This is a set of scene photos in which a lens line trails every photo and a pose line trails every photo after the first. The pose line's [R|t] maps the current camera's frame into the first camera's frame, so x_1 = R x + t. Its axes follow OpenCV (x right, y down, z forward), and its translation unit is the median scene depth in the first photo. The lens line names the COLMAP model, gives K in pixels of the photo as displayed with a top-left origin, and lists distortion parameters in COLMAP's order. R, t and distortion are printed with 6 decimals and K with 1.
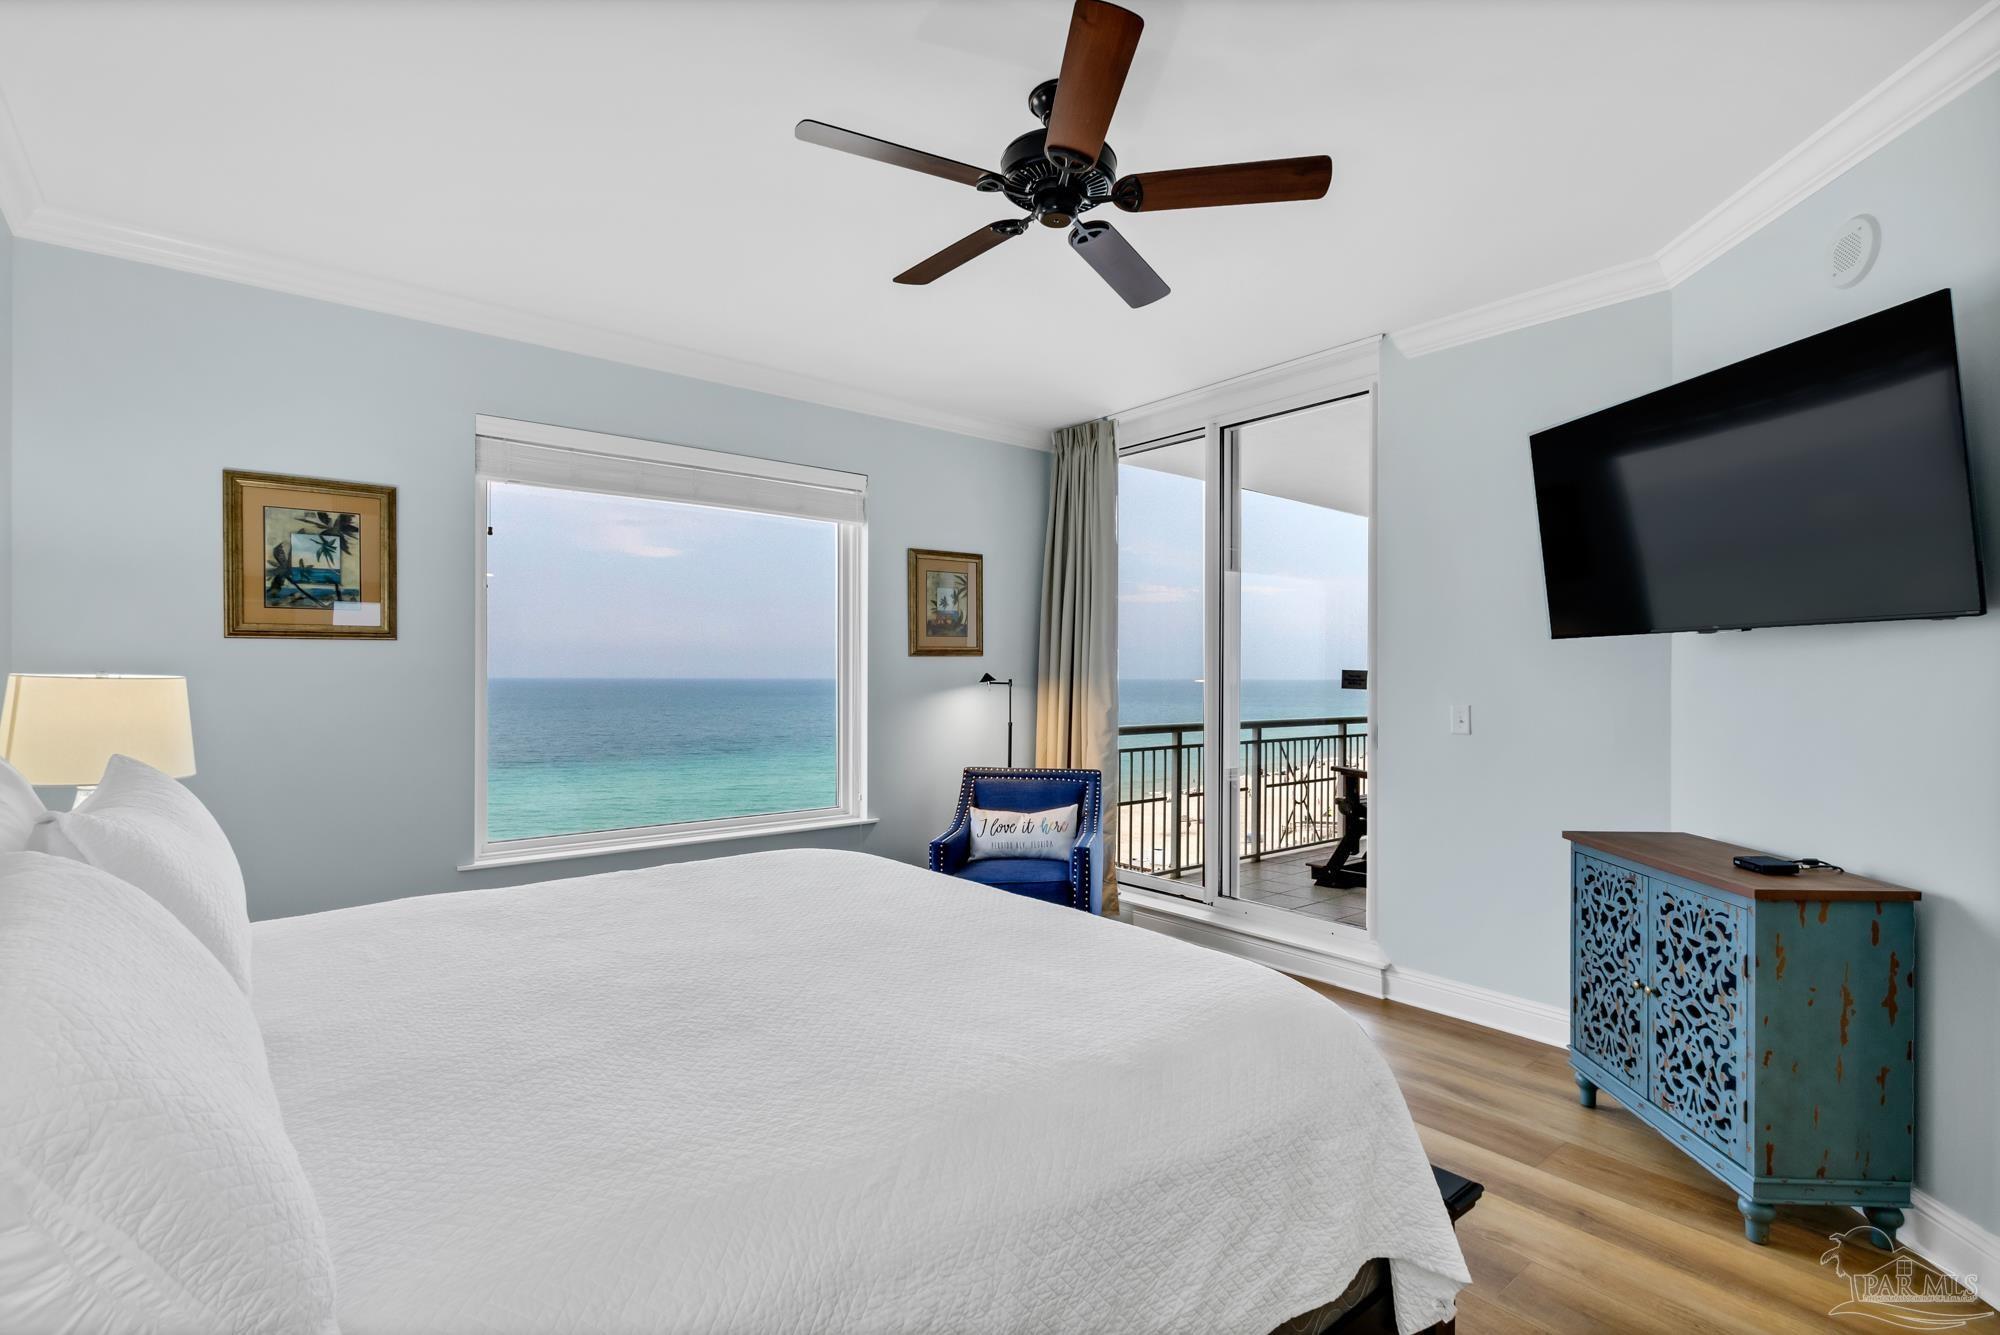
lens RADIAL K [[918.2, 0, 1020.7], [0, 918.2, 680.0], [0, 0, 1]] dist [0.001512, -0.004119]
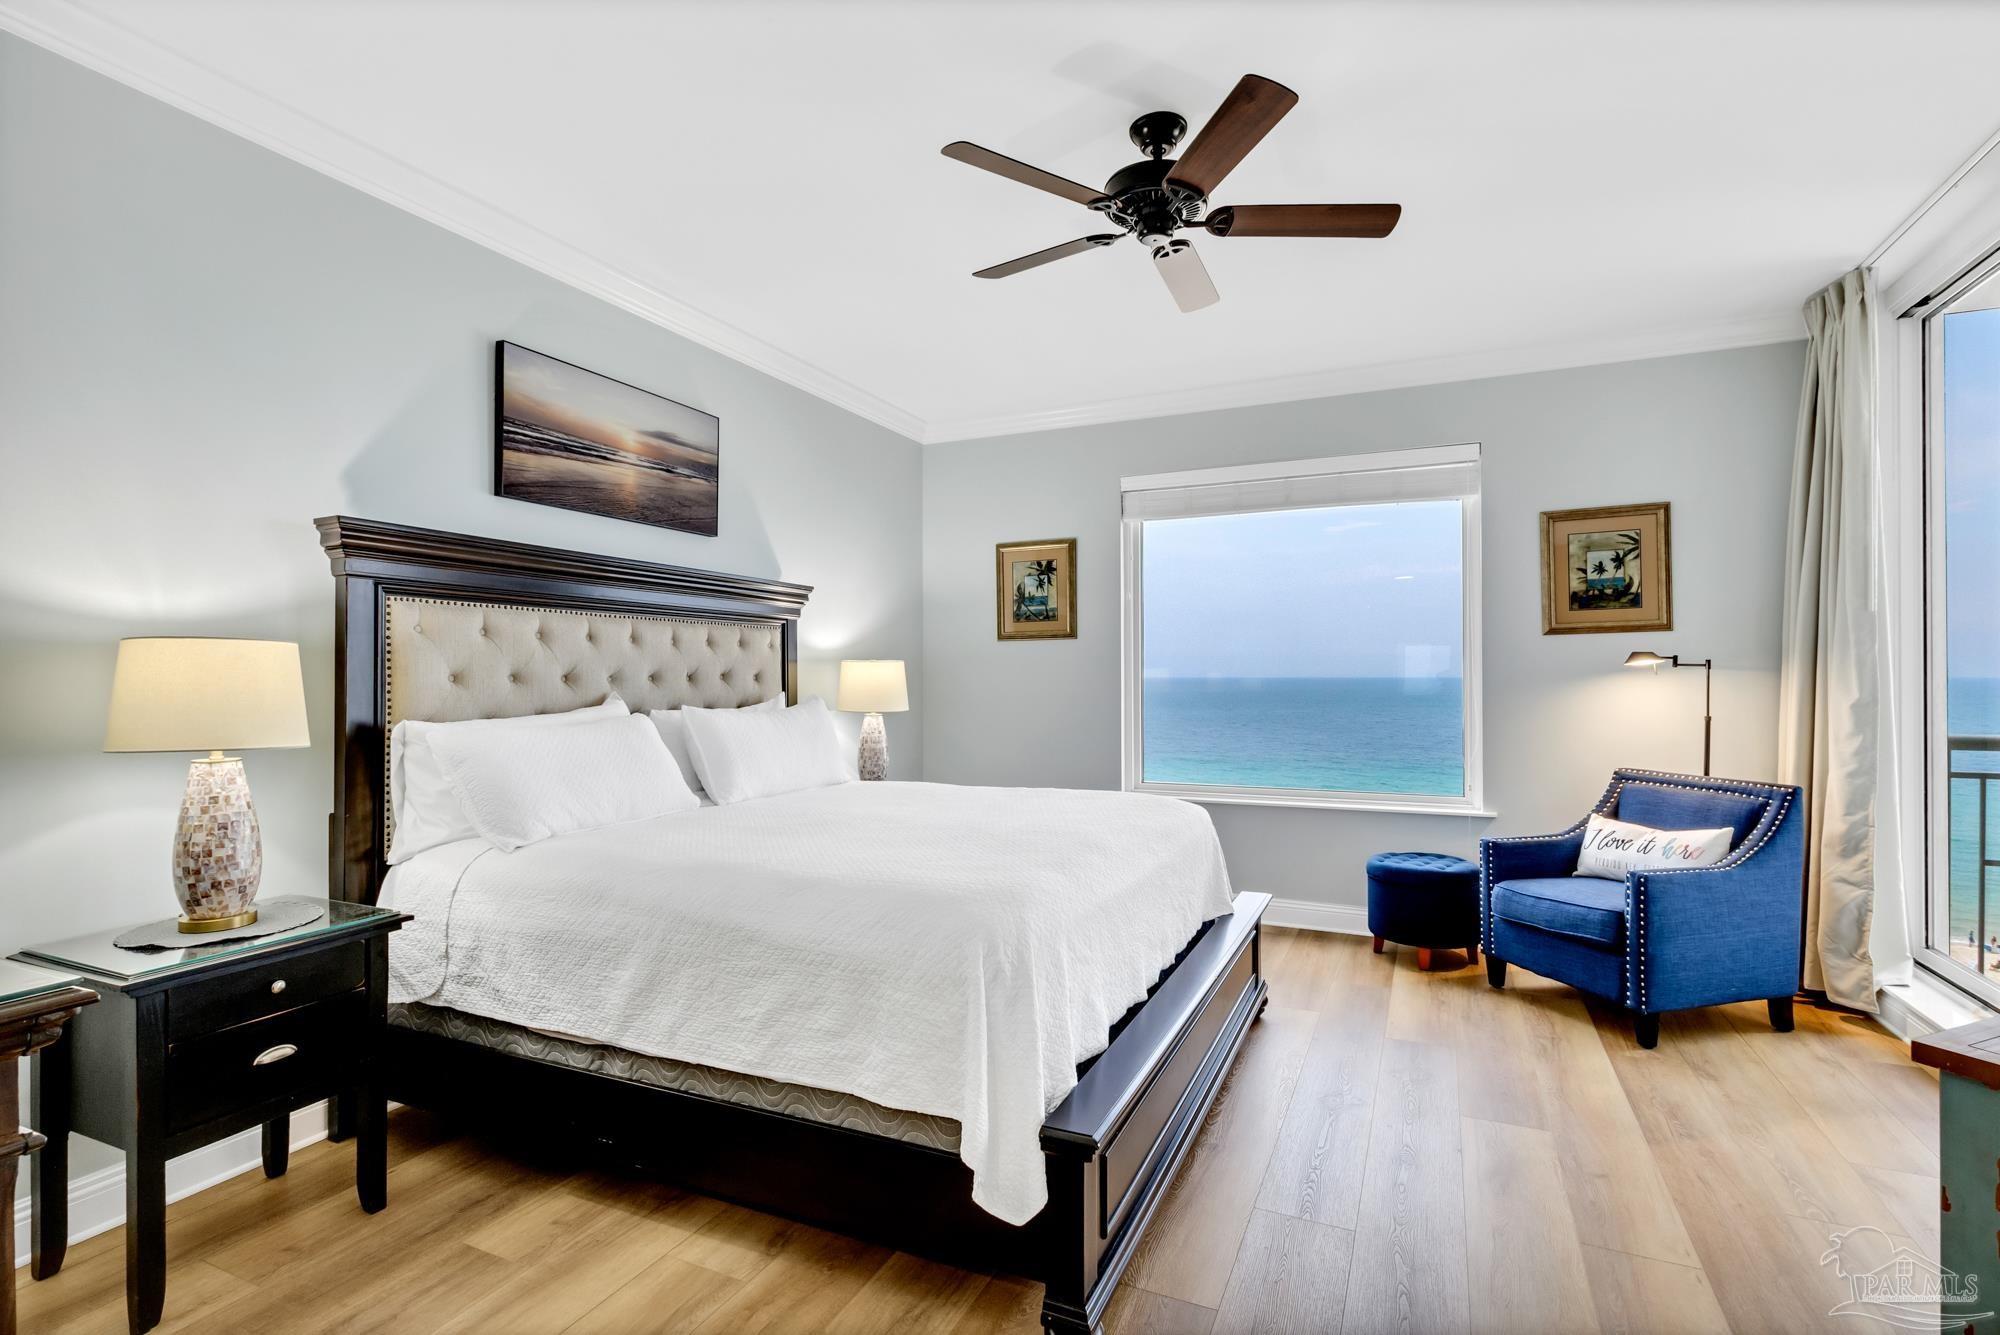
lens RADIAL K [[918.2, 0, 1020.7], [0, 918.2, 680.0], [0, 0, 1]] dist [0.001512, -0.004119]
pose [[0.446707, 0.001495, -0.894679, 0.460113], [0.000002, 0.999999, 0.001672, 0.016373], [0.894680, -0.000748, 0.446706, 0.167523]]
